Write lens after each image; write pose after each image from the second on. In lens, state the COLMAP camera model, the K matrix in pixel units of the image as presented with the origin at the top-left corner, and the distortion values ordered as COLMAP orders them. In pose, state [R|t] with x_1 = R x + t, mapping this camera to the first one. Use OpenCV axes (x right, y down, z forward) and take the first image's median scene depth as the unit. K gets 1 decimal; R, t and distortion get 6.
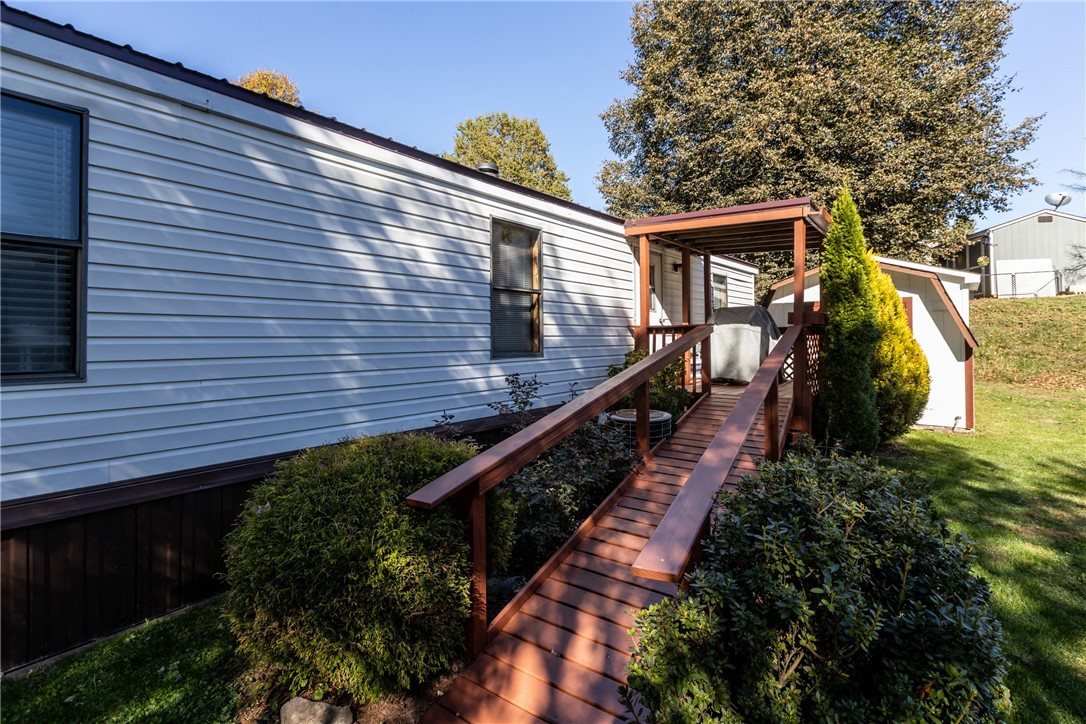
lens RADIAL K [[504.1, 0, 556.1], [0, 504.1, 335.1], [0, 0, 1]] dist [0.002618, 0.000265]
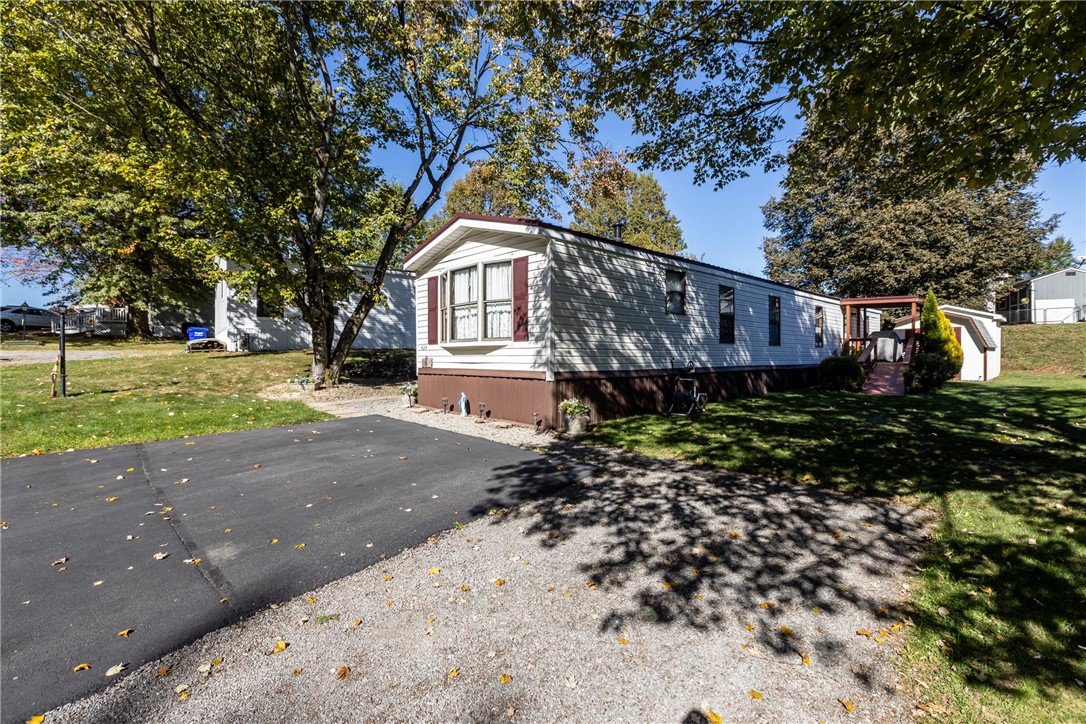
lens RADIAL K [[491.3, 0, 543.0], [0, 491.3, 362.0], [0, 0, 1]] dist [-0.004468, -0.000526]
pose [[0.988858, 0.007237, -0.148687, -0.549139], [-0.005008, 0.999870, 0.015356, 0.039213], [0.148779, -0.014440, 0.988765, -0.960671]]
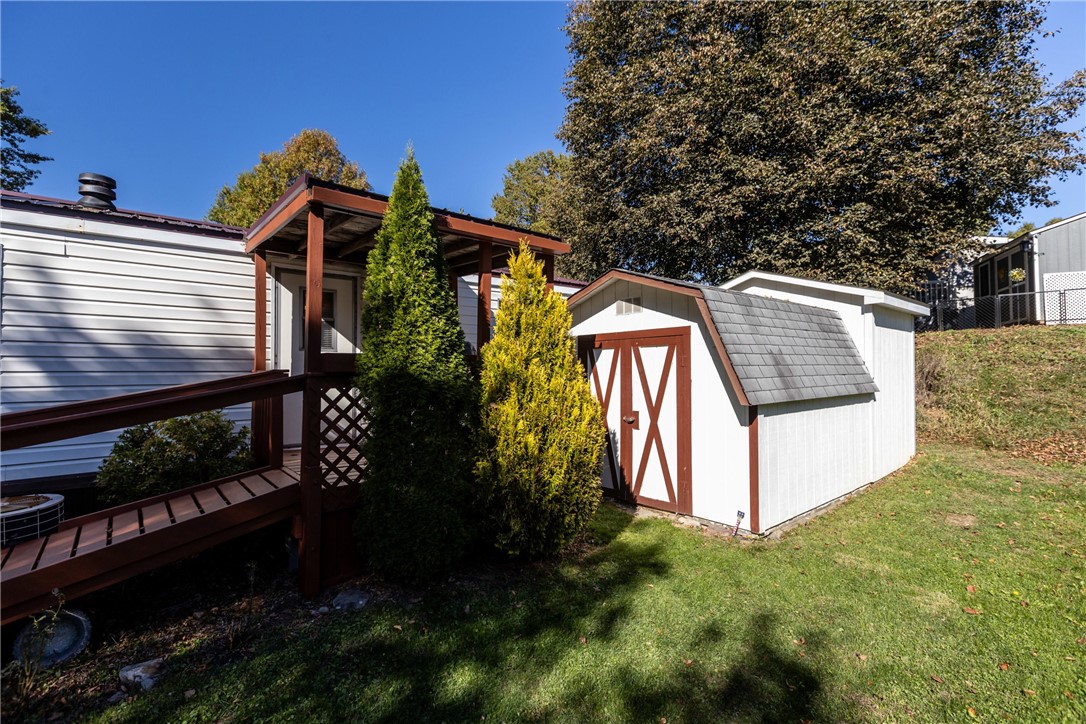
lens RADIAL K [[491.3, 0, 543.0], [0, 491.3, 362.0], [0, 0, 1]] dist [-0.004468, -0.000526]
pose [[0.977280, -0.003707, -0.211919, 0.396484], [0.000350, 0.999874, -0.015876, -0.010743], [0.211952, 0.015441, 0.977158, 0.196266]]
